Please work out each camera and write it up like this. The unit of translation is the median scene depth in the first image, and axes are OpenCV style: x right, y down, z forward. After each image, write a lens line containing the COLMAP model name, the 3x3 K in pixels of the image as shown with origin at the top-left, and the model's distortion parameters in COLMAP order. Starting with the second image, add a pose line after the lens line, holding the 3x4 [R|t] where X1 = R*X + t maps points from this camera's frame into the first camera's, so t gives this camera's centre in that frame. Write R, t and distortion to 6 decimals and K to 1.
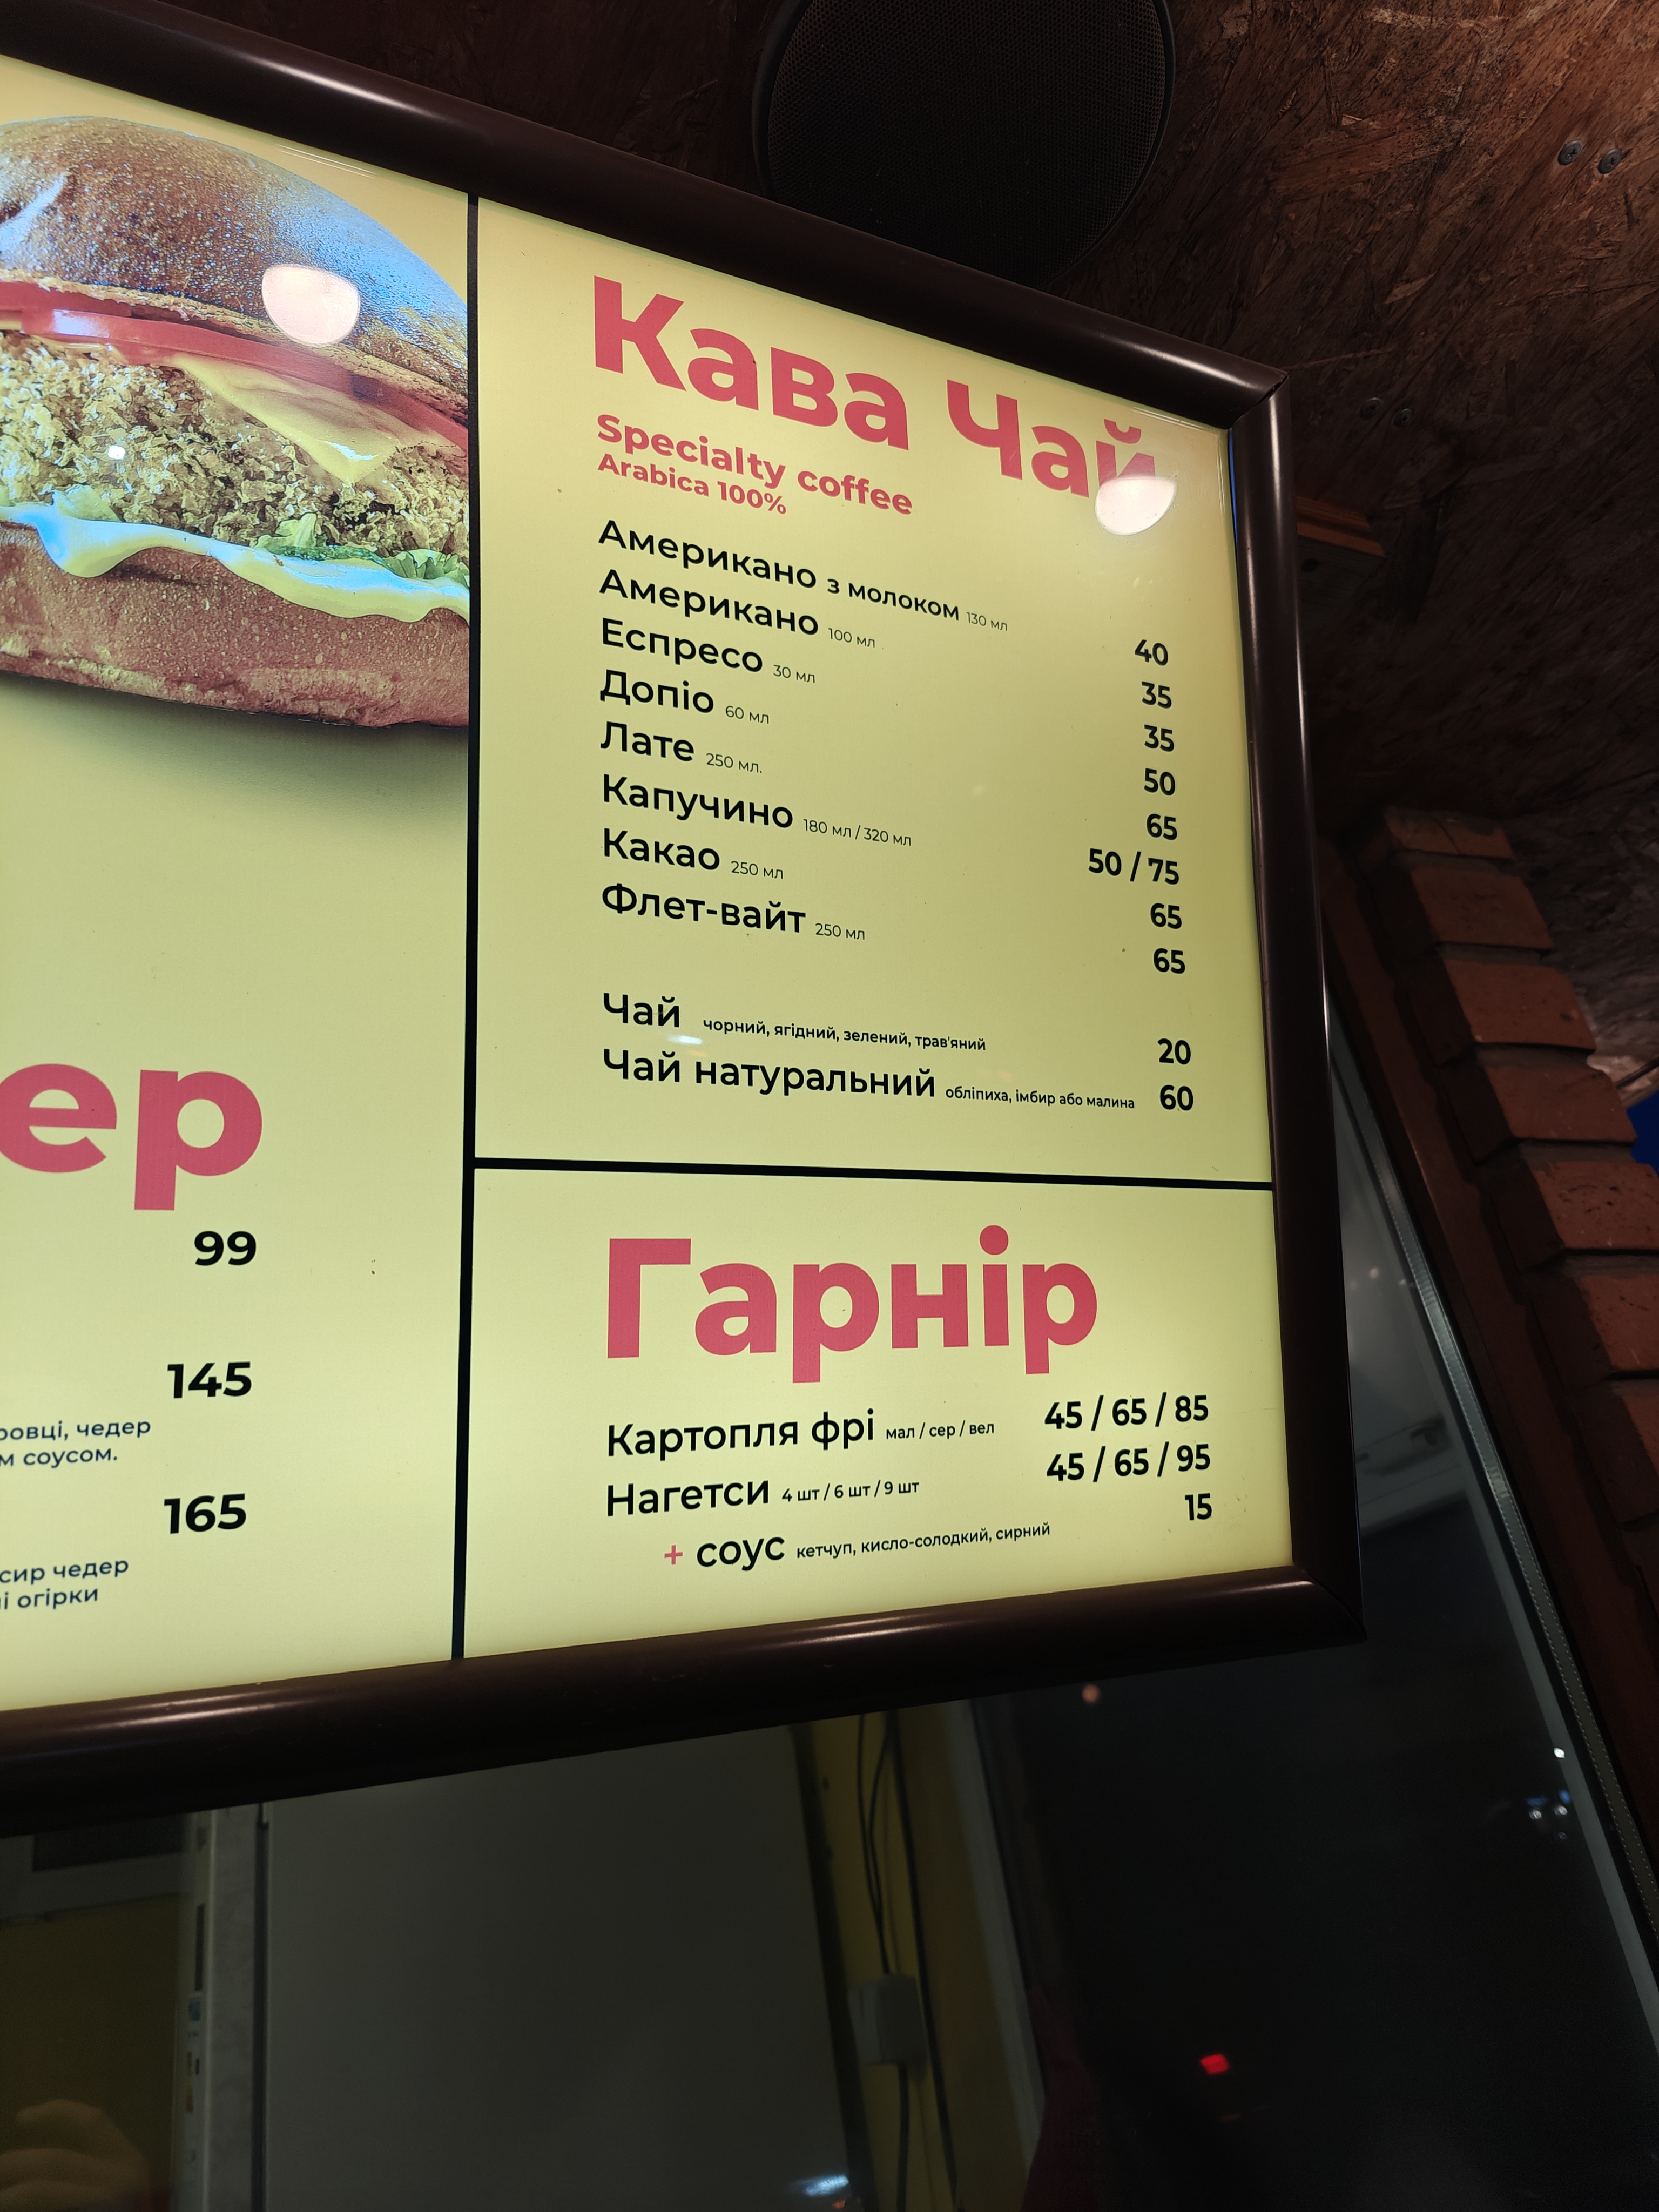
lens RADIAL K [[1471.6, 0, 829.5], [0, 1471.6, 1106.0], [0, 0, 1]] dist [0.043004, -0.059371]
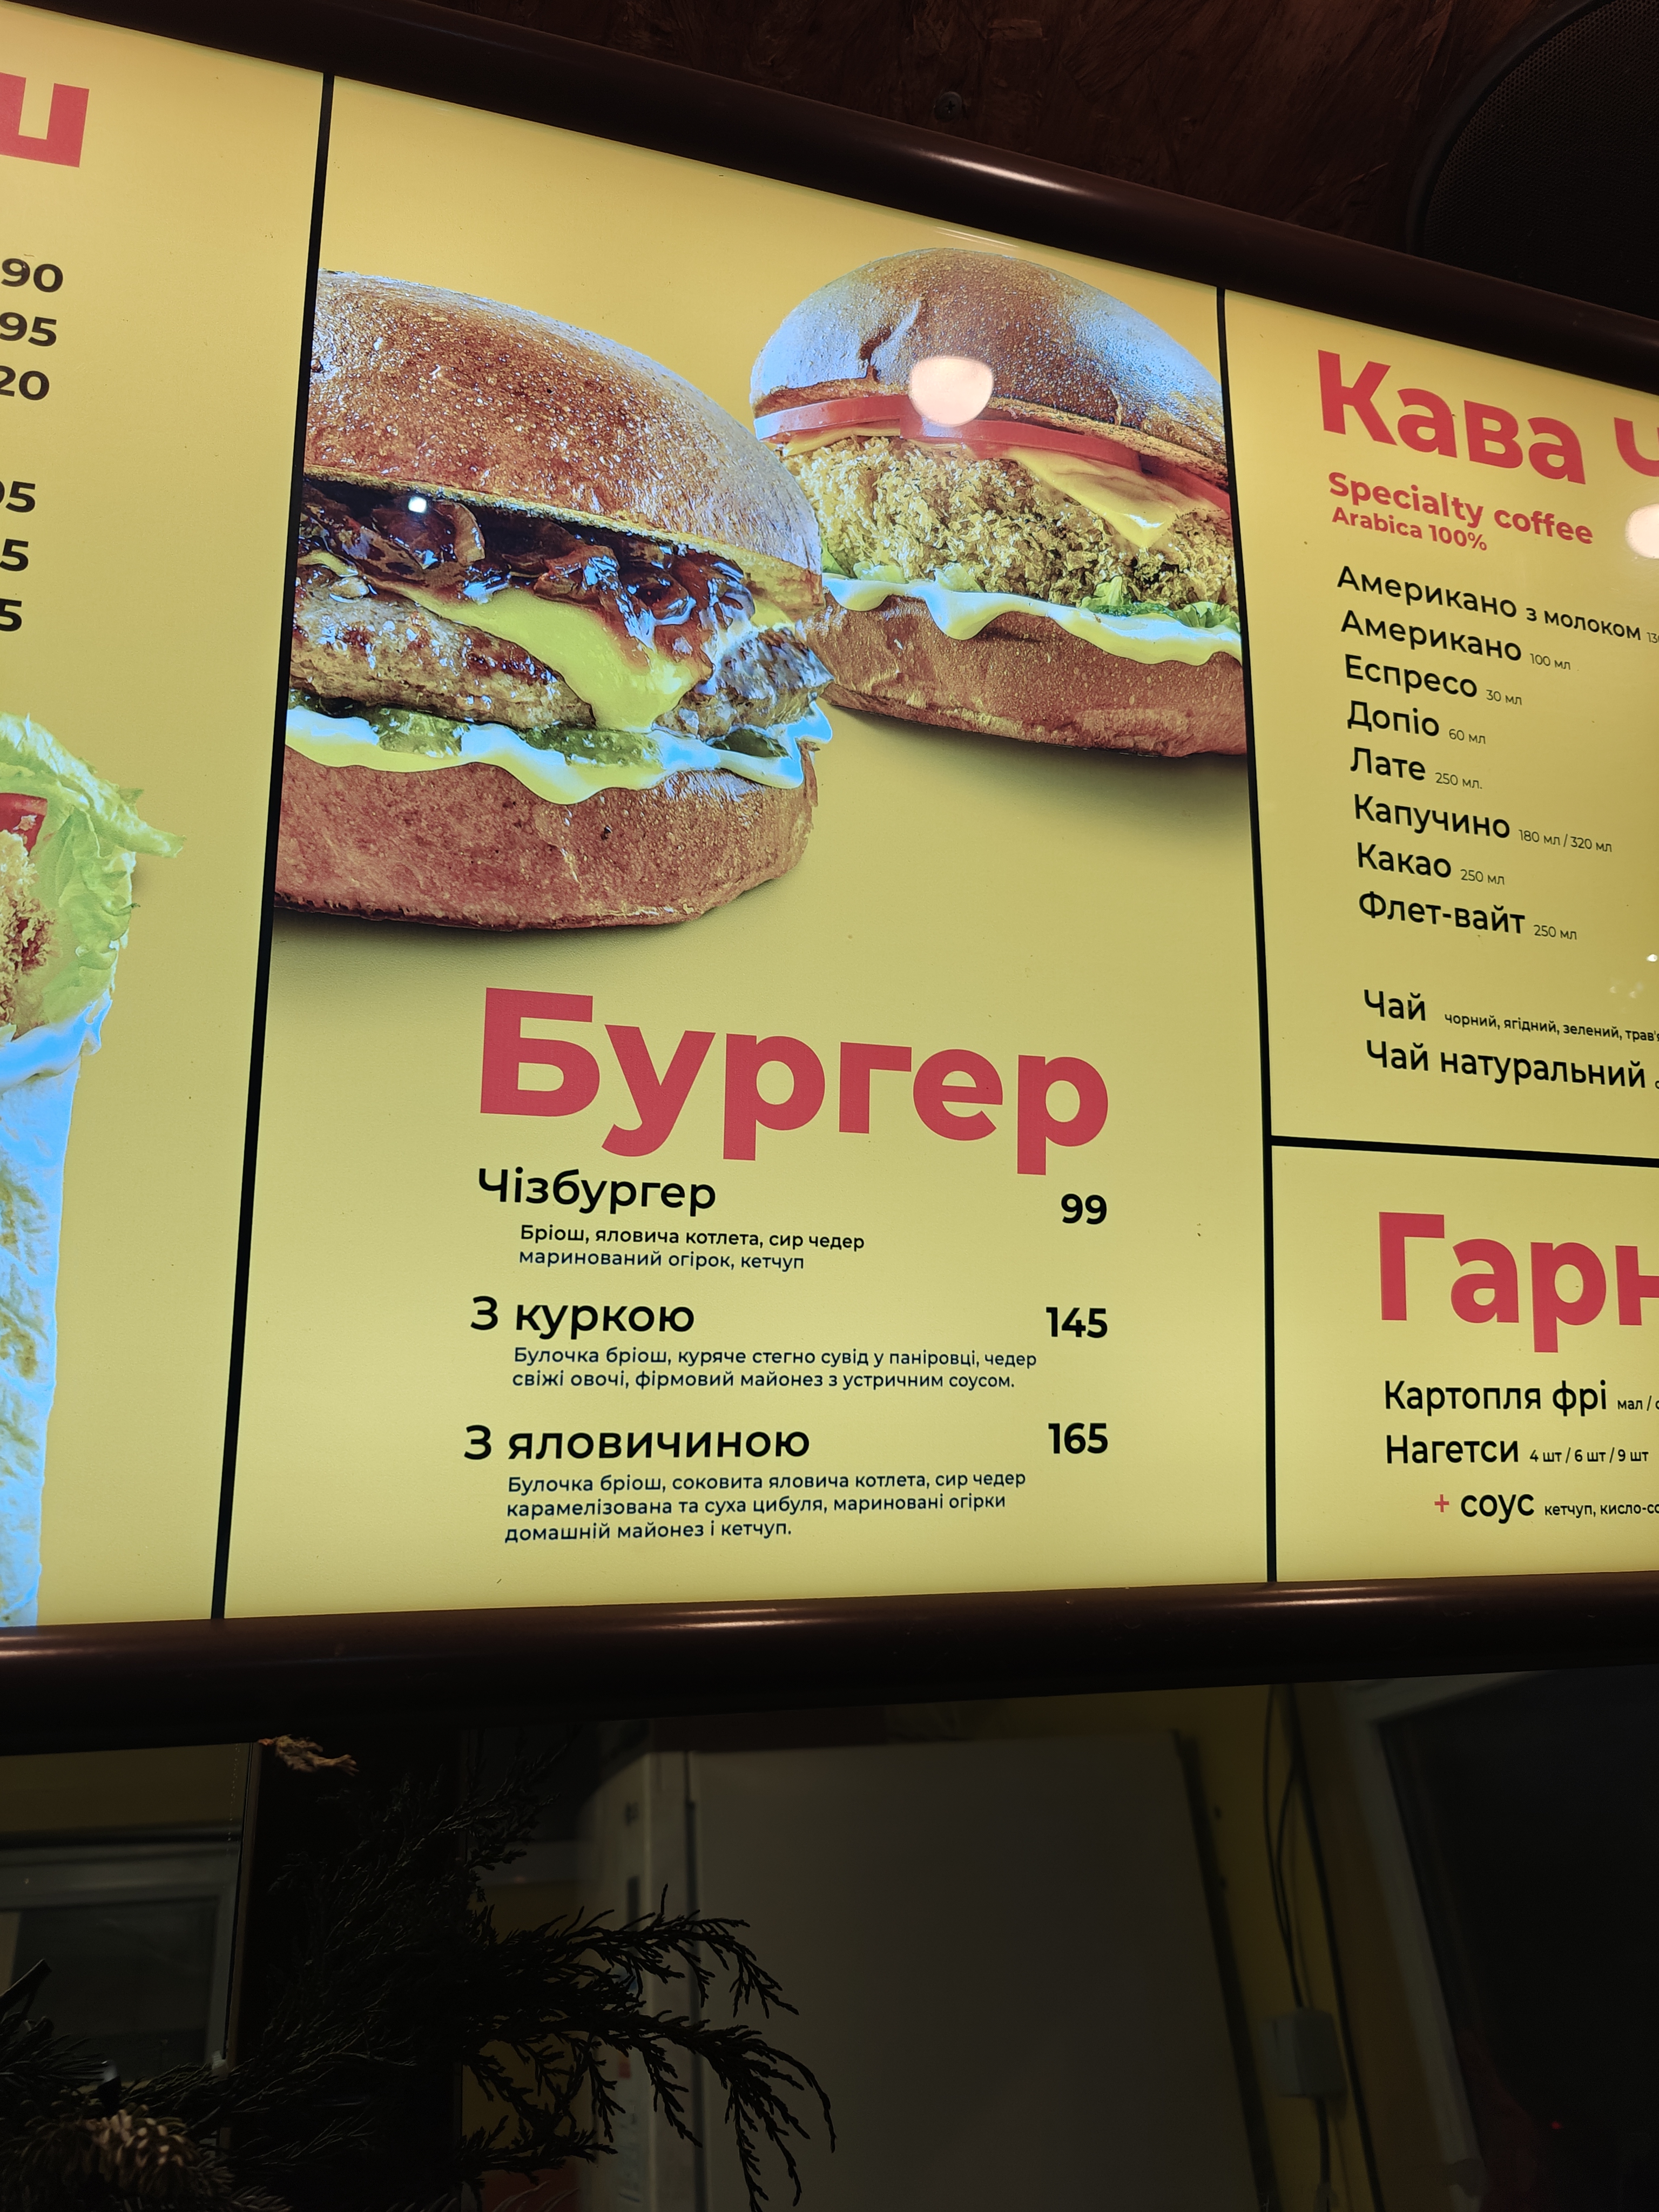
lens RADIAL K [[1487.2, 0, 829.5], [0, 1487.2, 1106.0], [0, 0, 1]] dist [-0.017207, 0.057475]
pose [[0.987565, 0.000845, -0.157210, -0.373969], [-0.005076, 0.999636, -0.026514, 0.042003], [0.157130, 0.026982, 0.987209, -0.157309]]
